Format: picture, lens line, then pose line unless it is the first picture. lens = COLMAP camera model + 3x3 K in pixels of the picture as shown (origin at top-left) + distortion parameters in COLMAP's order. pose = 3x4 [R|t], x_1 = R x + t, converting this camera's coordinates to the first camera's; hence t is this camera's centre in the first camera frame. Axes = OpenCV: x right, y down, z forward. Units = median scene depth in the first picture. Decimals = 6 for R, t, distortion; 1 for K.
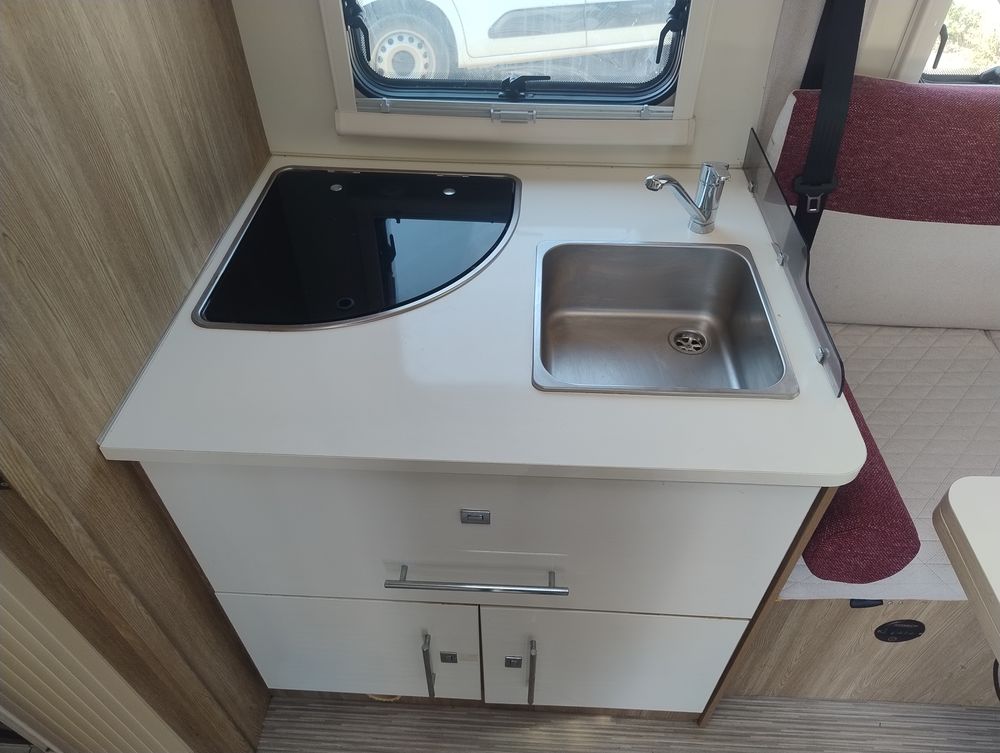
lens RADIAL K [[694.9, 0, 500.0], [0, 694.9, 376.5], [0, 0, 1]] dist [0.047166, -0.073940]
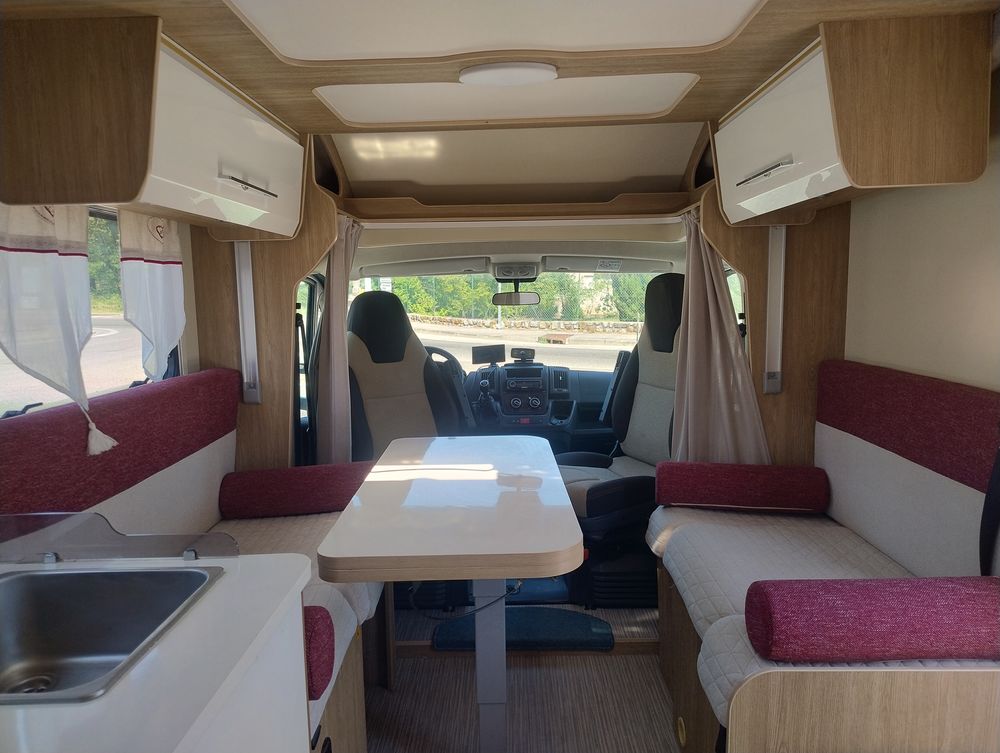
lens RADIAL K [[698.4, 0, 500.1], [0, 698.4, 363.5], [0, 0, 1]] dist [0.037195, 0.000350]
pose [[-0.024764, -0.103519, 0.994319, -0.571254], [0.717516, 0.690731, 0.089782, 0.010777], [-0.696102, 0.715663, 0.057171, 0.273979]]
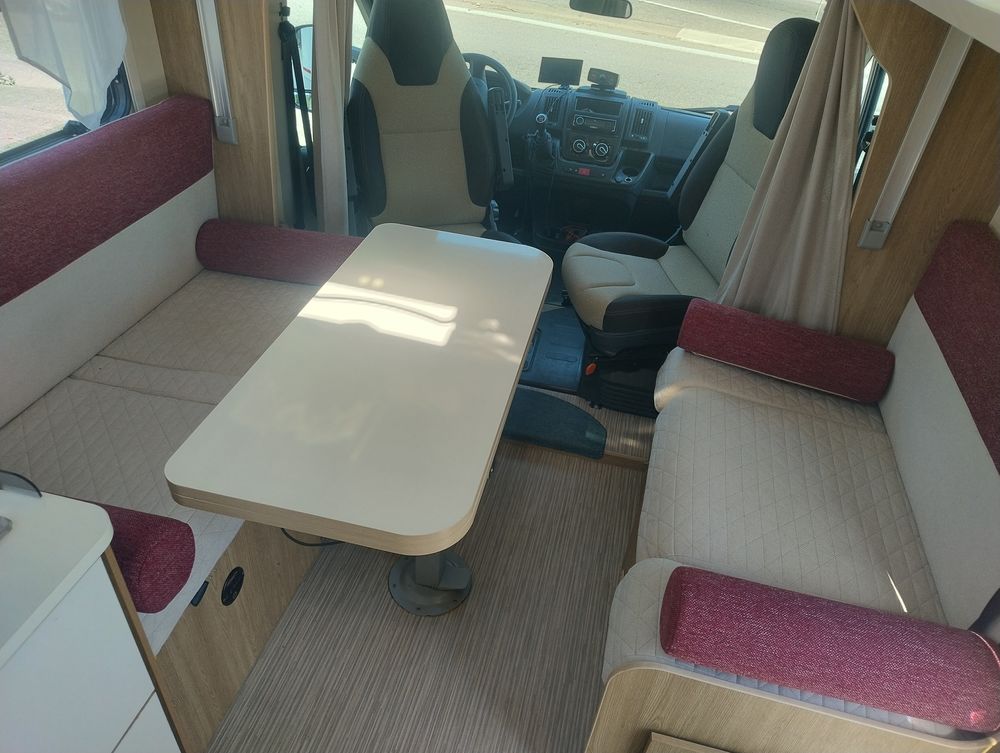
lens RADIAL K [[694.9, 0, 500.0], [0, 694.9, 376.5], [0, 0, 1]] dist [0.047166, -0.073940]
pose [[0.193046, -0.575259, 0.794865, -0.101267], [0.635271, 0.690665, 0.345561, -0.017653], [-0.747773, 0.438246, 0.498775, -0.124660]]
